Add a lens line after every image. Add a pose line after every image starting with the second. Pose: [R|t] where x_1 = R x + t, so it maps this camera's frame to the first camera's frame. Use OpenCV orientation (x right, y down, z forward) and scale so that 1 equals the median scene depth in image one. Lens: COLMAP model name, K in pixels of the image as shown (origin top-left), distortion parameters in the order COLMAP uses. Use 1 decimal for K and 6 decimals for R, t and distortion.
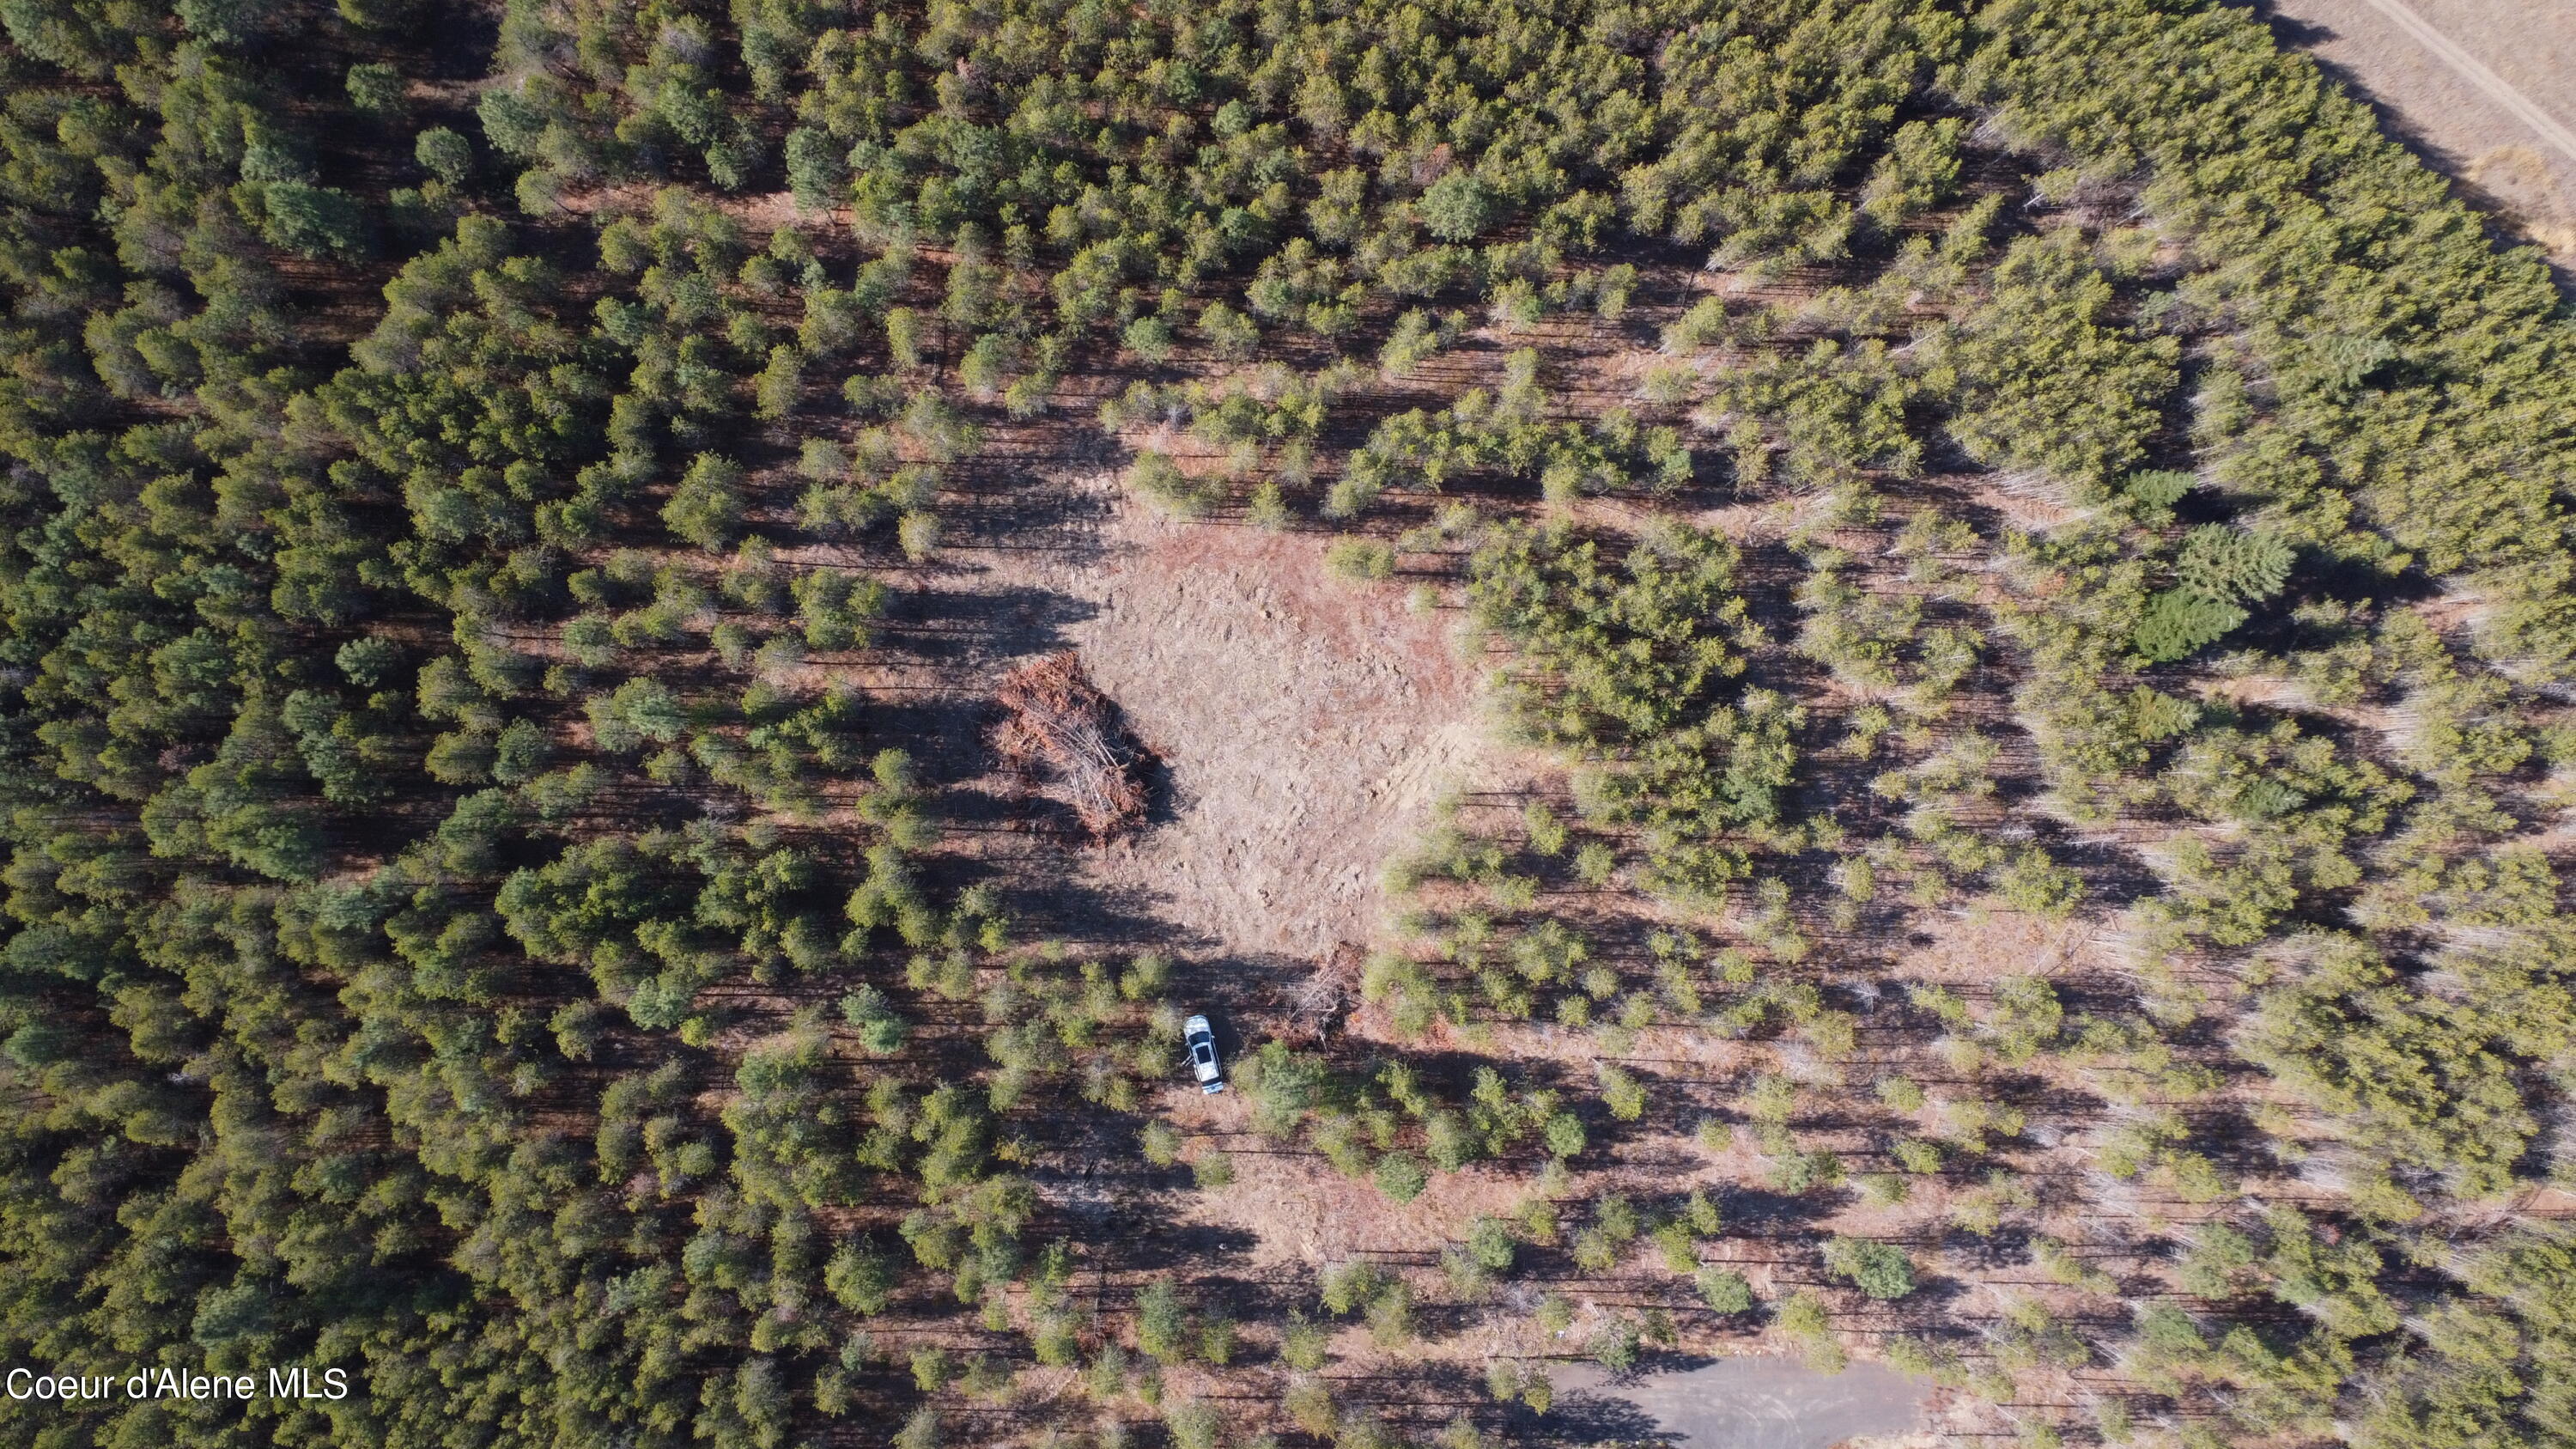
lens RADIAL K [[1917.6, 0, 1280.4], [0, 1917.6, 712.8], [0, 0, 1]] dist [0.003301, -0.001042]
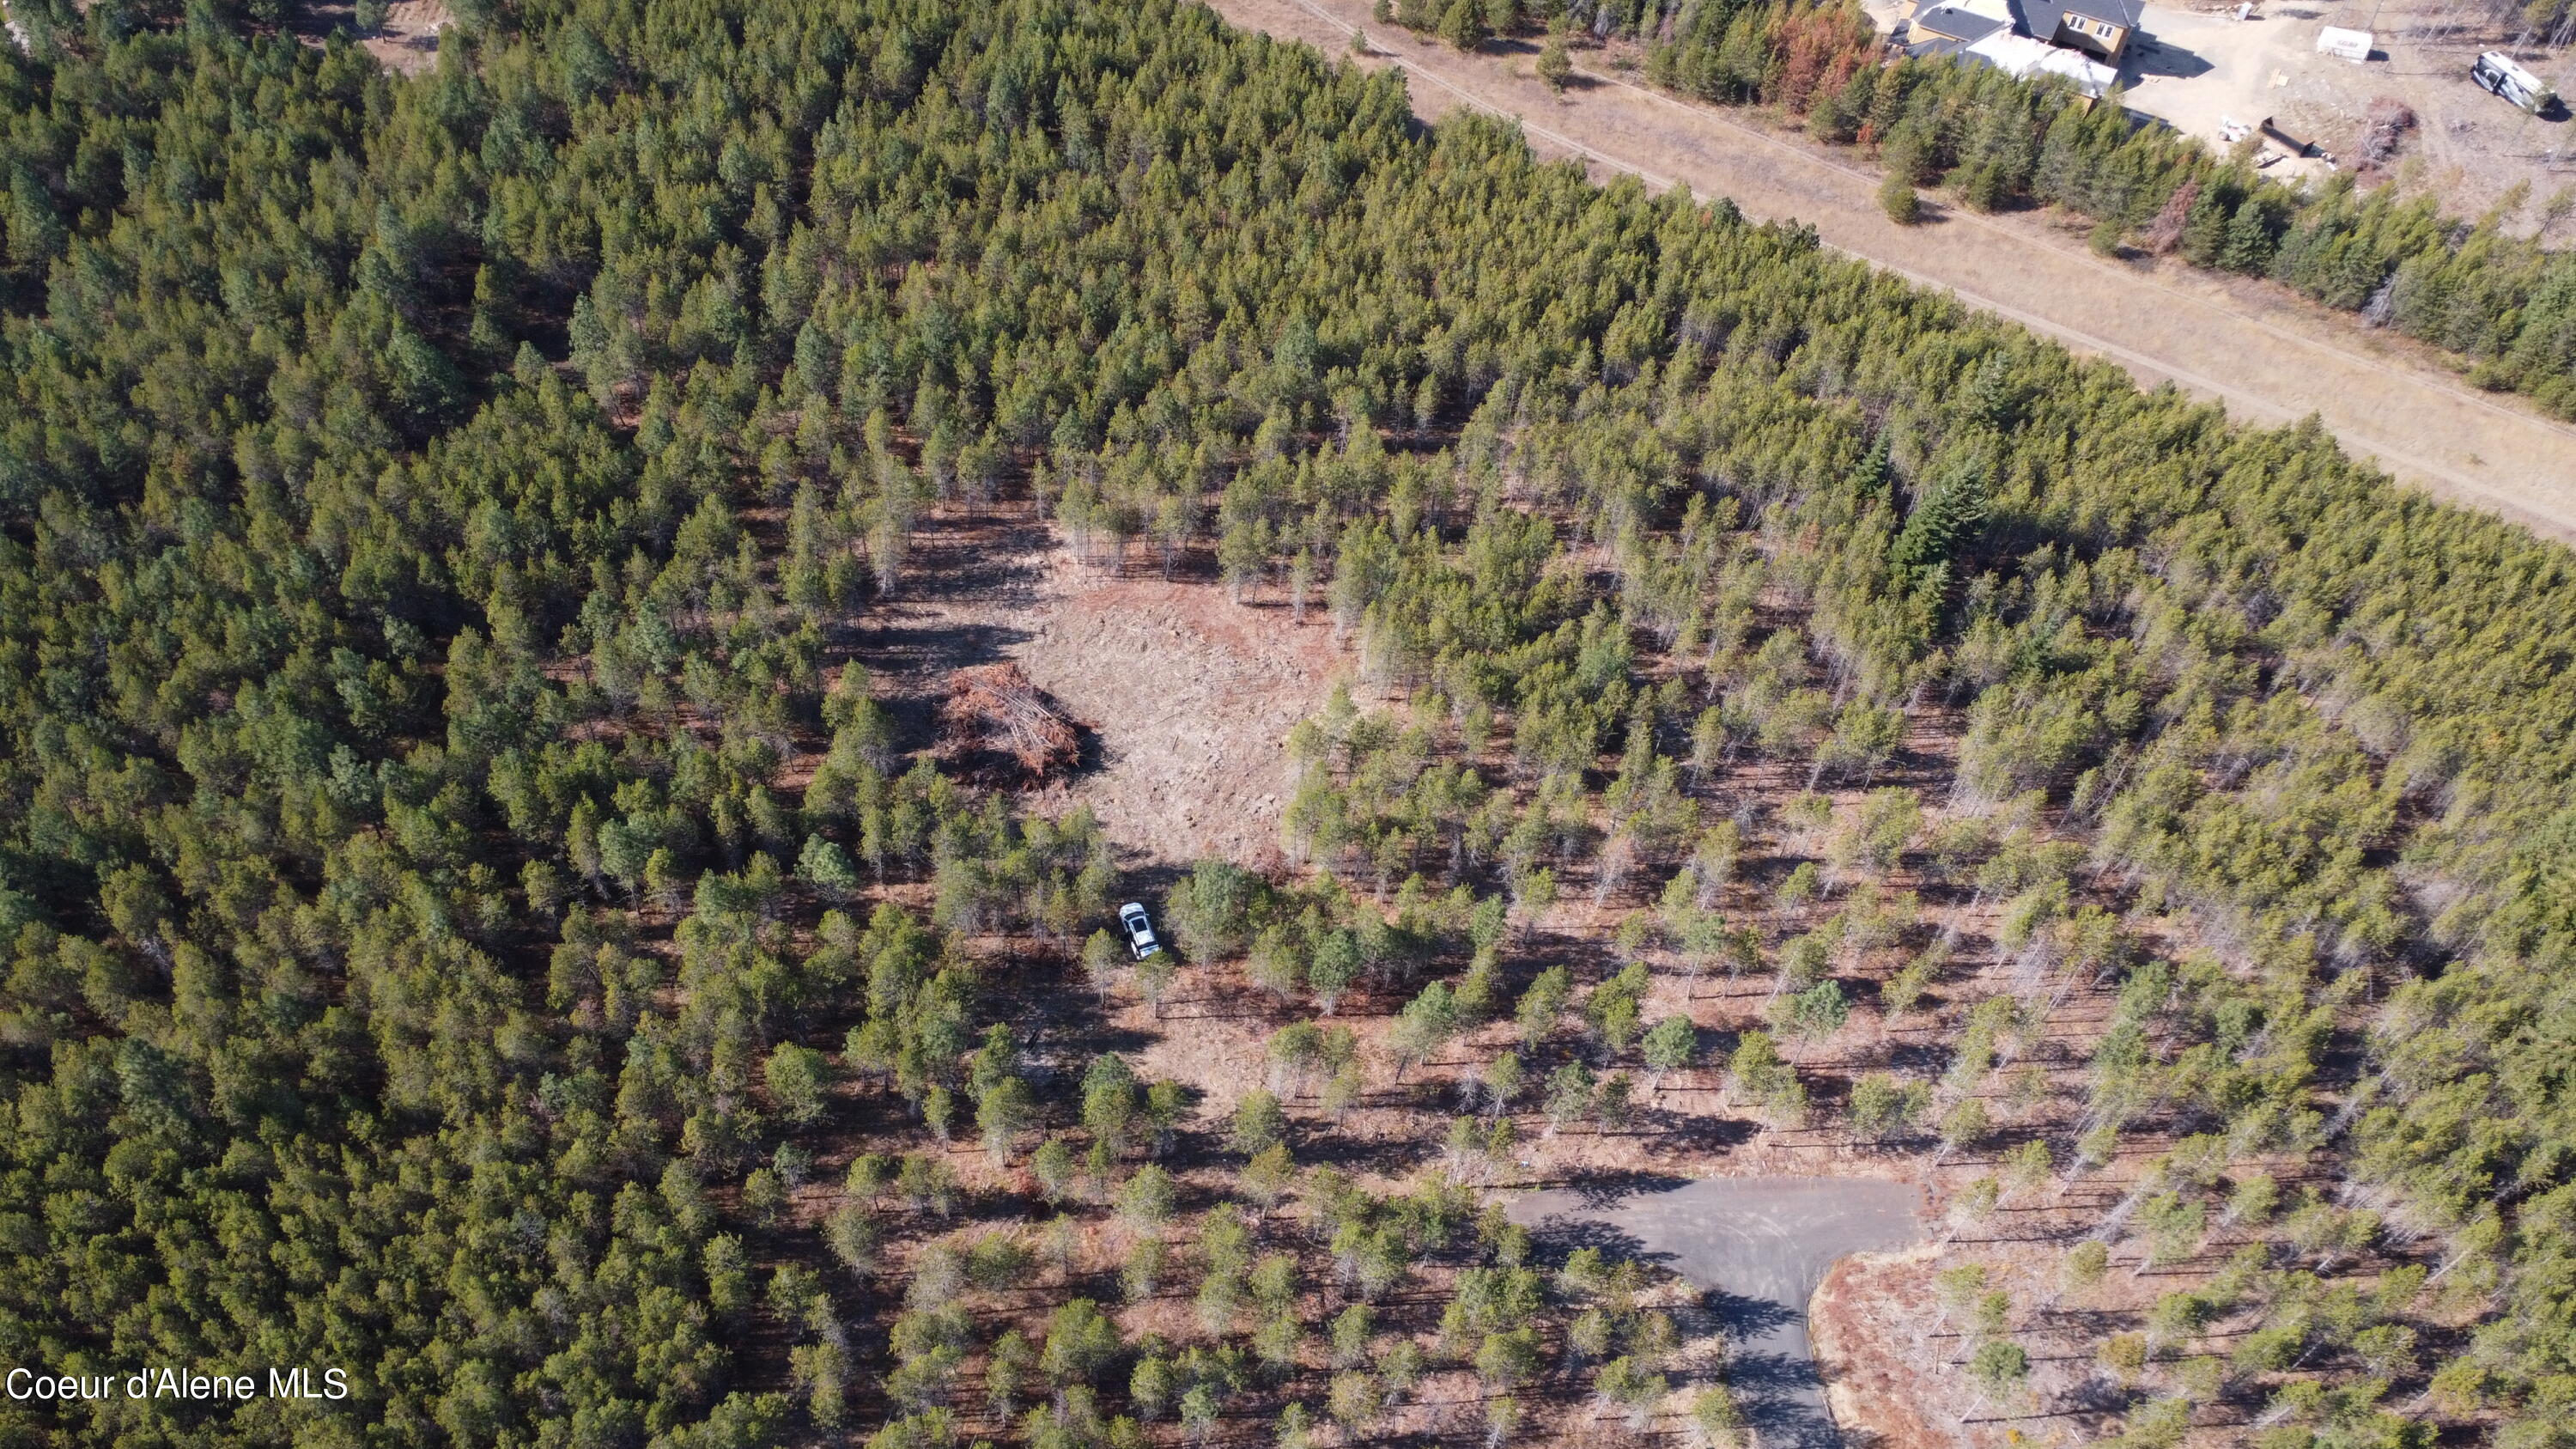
lens RADIAL K [[1917.6, 0, 1280.4], [0, 1917.6, 712.8], [0, 0, 1]] dist [0.003301, -0.001042]
pose [[0.995642, -0.075293, 0.055019, -0.012076], [0.093176, 0.779397, -0.619563, 0.733830], [0.003767, 0.621990, 0.783016, 0.104816]]
